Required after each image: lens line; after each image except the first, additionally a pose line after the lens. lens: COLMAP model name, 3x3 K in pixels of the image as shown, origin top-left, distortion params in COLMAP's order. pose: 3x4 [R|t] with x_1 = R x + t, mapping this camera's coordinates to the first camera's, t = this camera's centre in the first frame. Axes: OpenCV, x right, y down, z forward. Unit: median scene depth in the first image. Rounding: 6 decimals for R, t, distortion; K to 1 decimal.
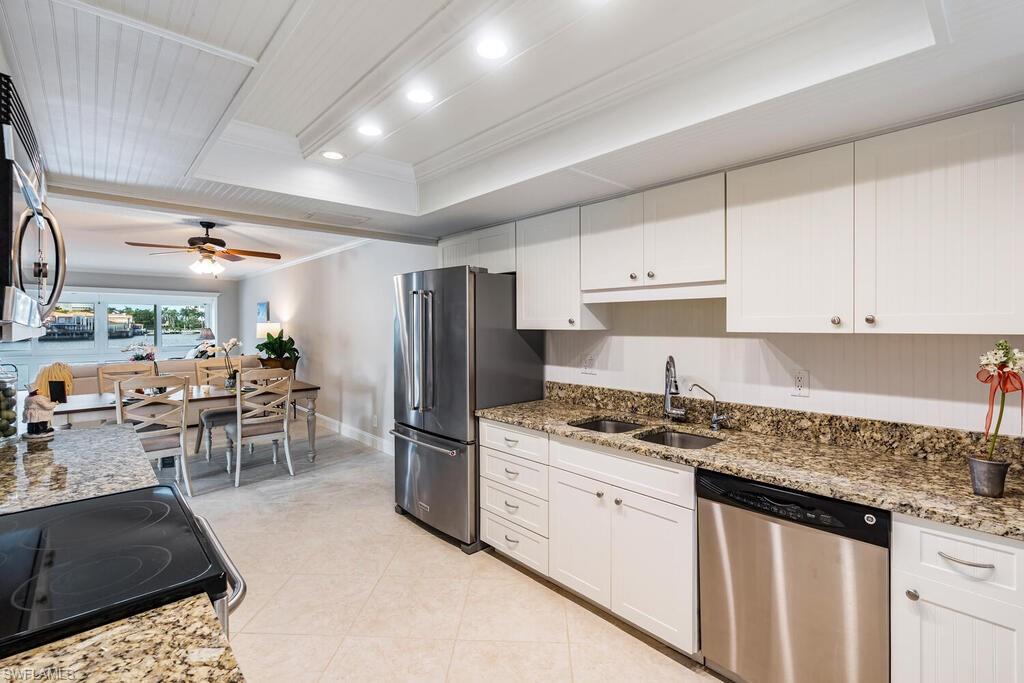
lens RADIAL K [[458.9, 0, 508.3], [0, 458.9, 326.2], [0, 0, 1]] dist [-0.006864, 0.002464]
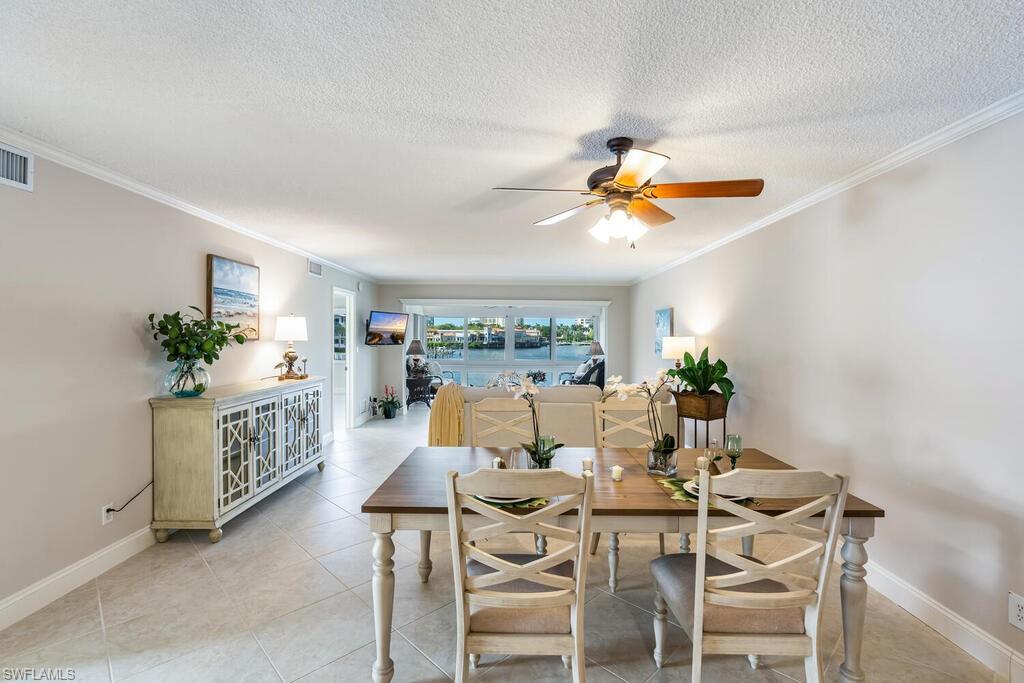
lens RADIAL K [[458.9, 0, 509.0], [0, 458.9, 342.6], [0, 0, 1]] dist [-0.006864, 0.002464]
pose [[0.727549, 0.013362, -0.685925, -0.391215], [-0.009743, 0.999911, 0.009144, -0.003668], [0.685986, 0.000030, 0.727614, 0.540017]]
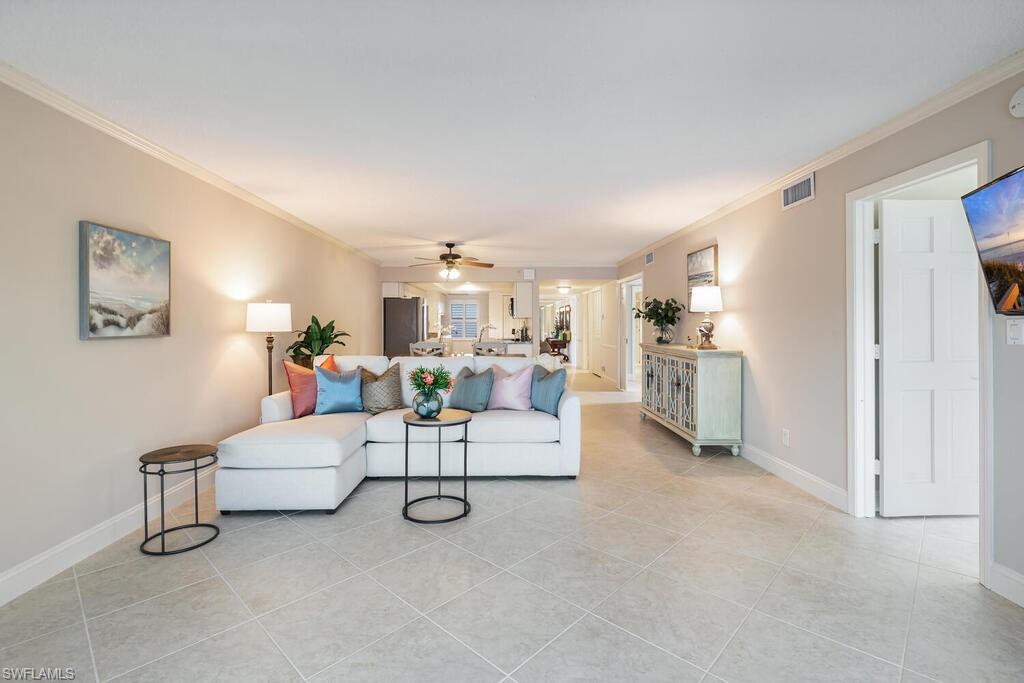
lens RADIAL K [[475.5, 0, 497.7], [0, 475.5, 323.8], [0, 0, 1]] dist [-0.012337, 0.001781]
pose [[-0.734739, 0.001790, 0.678348, -1.810432], [0.005944, 0.999975, 0.003800, 0.027633], [-0.678324, 0.006825, -0.734731, 2.028189]]
